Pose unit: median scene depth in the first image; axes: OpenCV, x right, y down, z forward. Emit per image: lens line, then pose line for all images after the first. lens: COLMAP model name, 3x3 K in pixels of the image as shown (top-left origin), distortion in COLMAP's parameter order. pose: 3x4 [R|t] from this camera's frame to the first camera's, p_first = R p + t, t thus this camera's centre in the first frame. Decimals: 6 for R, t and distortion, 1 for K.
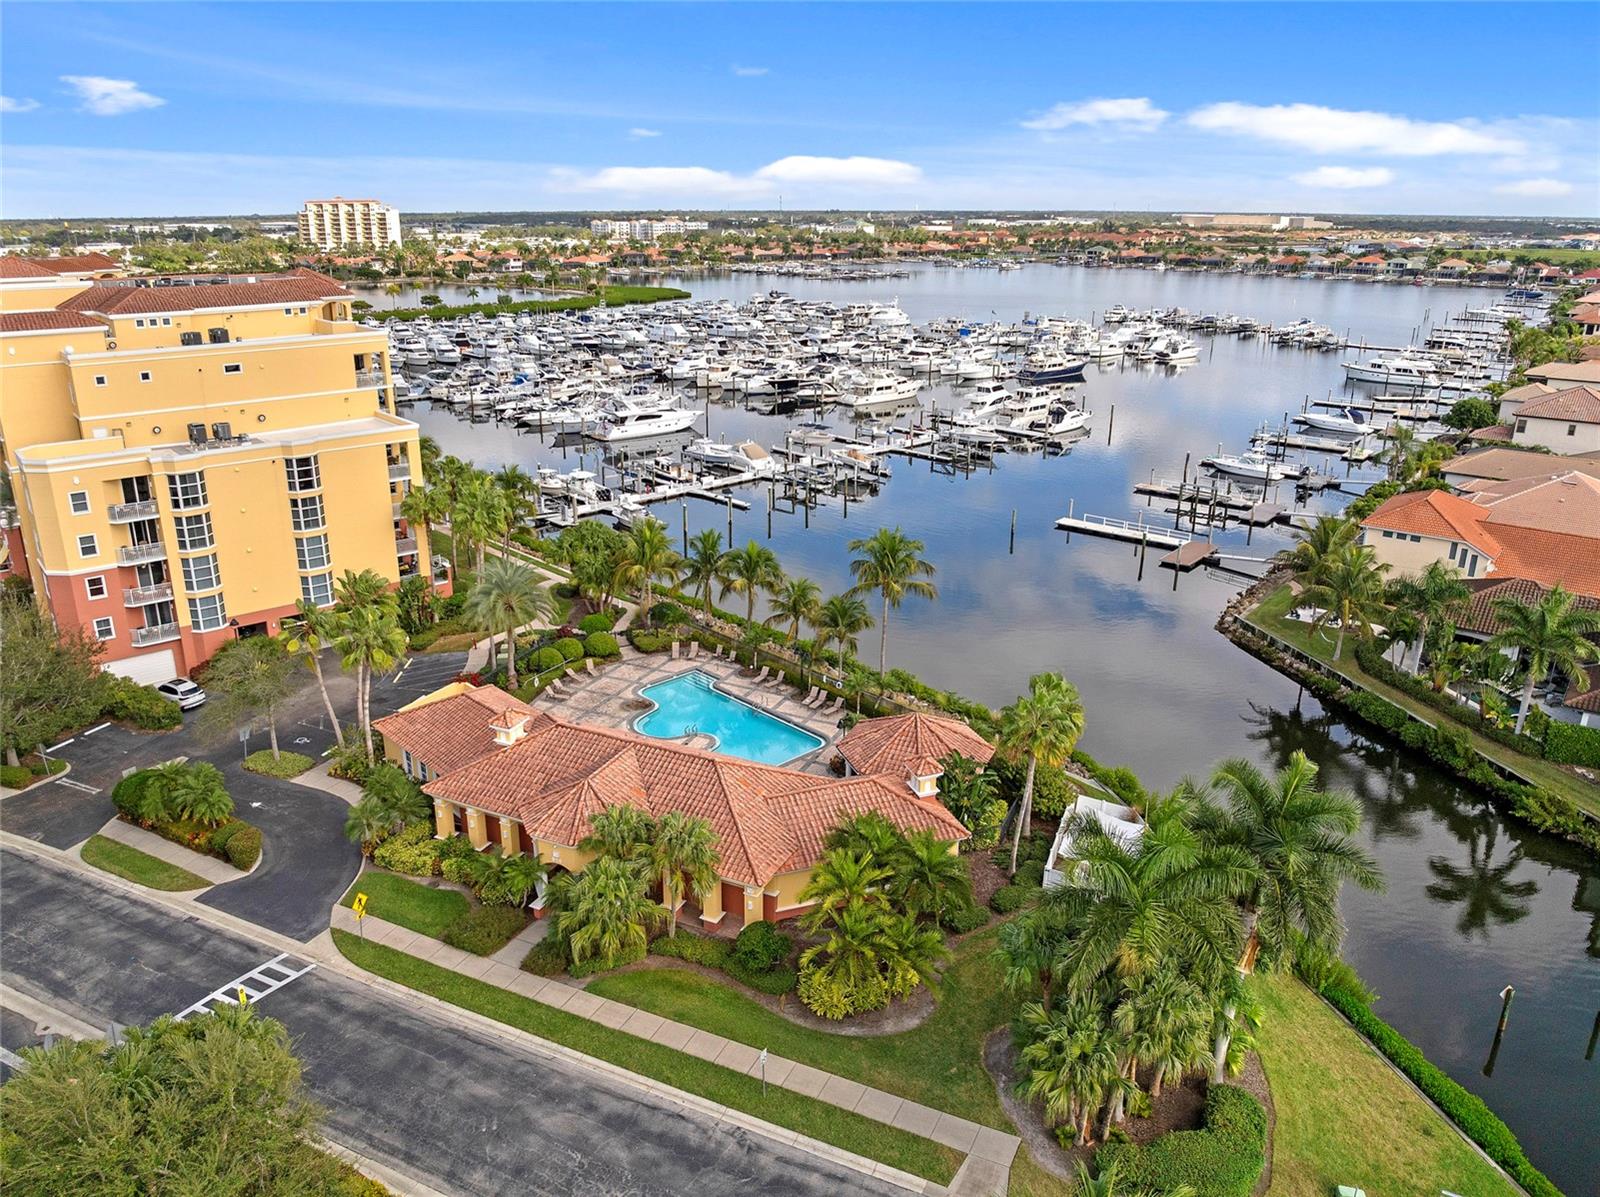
lens RADIAL K [[1168.1, 0, 800.0], [0, 1168.1, 598.5], [0, 0, 1]] dist [-0.037162, 0.009667]
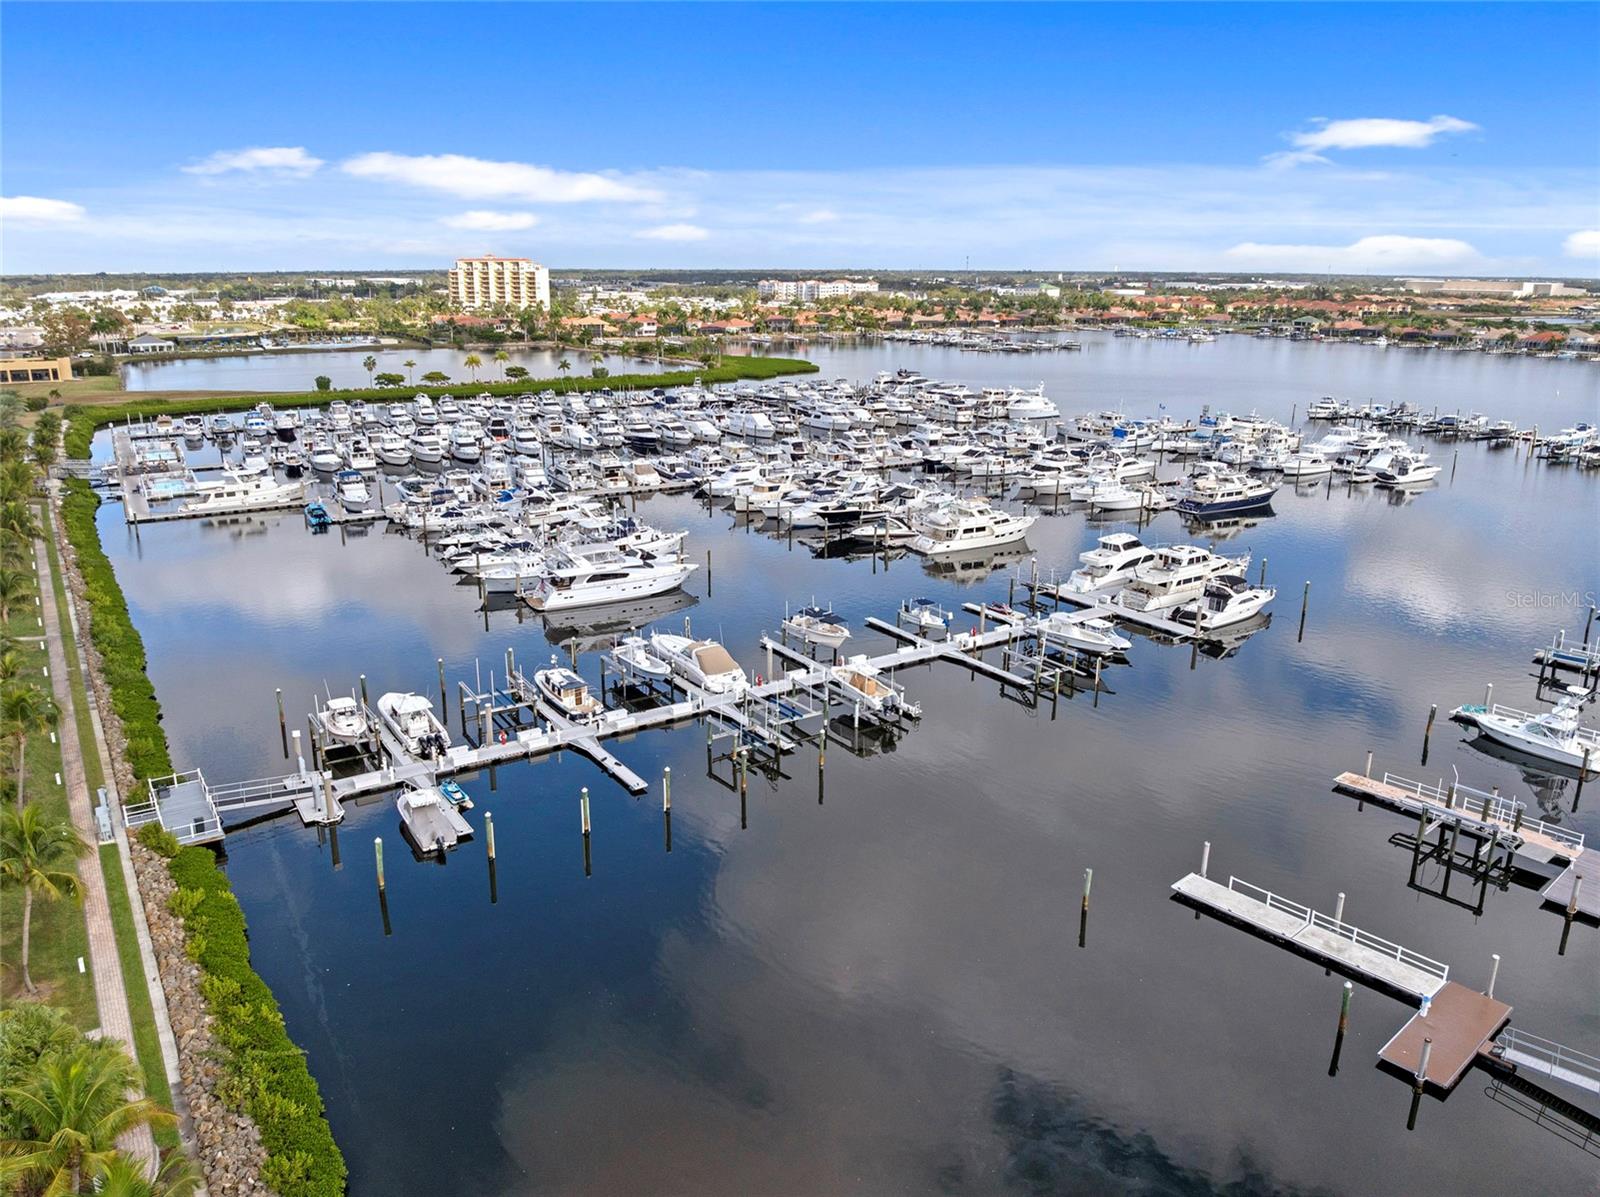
lens RADIAL K [[1168.1, 0, 800.0], [0, 1168.1, 598.5], [0, 0, 1]] dist [-0.037162, 0.009667]
pose [[0.986568, 0.049567, -0.155647, 0.043974], [-0.056718, 0.997513, -0.041846, -0.056333], [0.153186, 0.050112, 0.986926, 0.153906]]
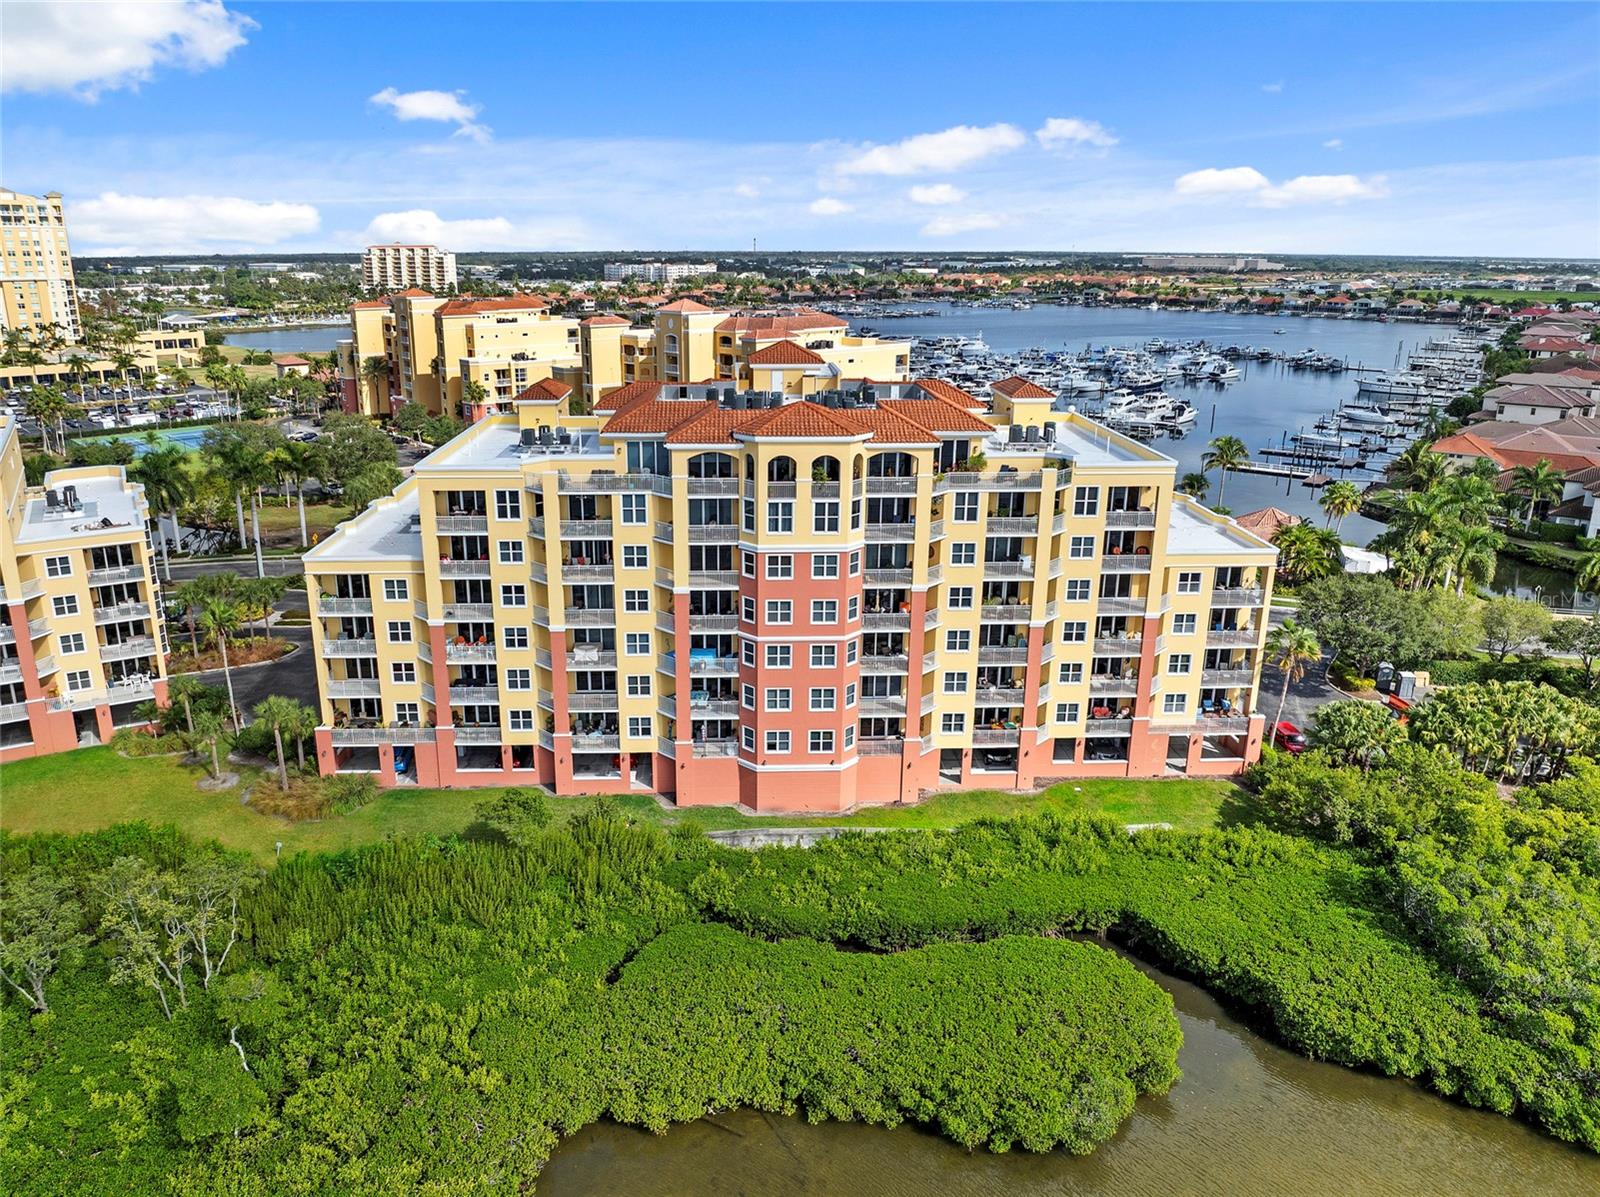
lens RADIAL K [[1206.5, 0, 800.0], [0, 1206.5, 598.5], [0, 0, 1]] dist [-0.032021, 0.001906]
pose [[0.998500, -0.013468, 0.053064, -0.155404], [0.015568, 0.999104, -0.039357, 0.058928], [-0.052486, 0.040125, 0.997815, -0.207701]]
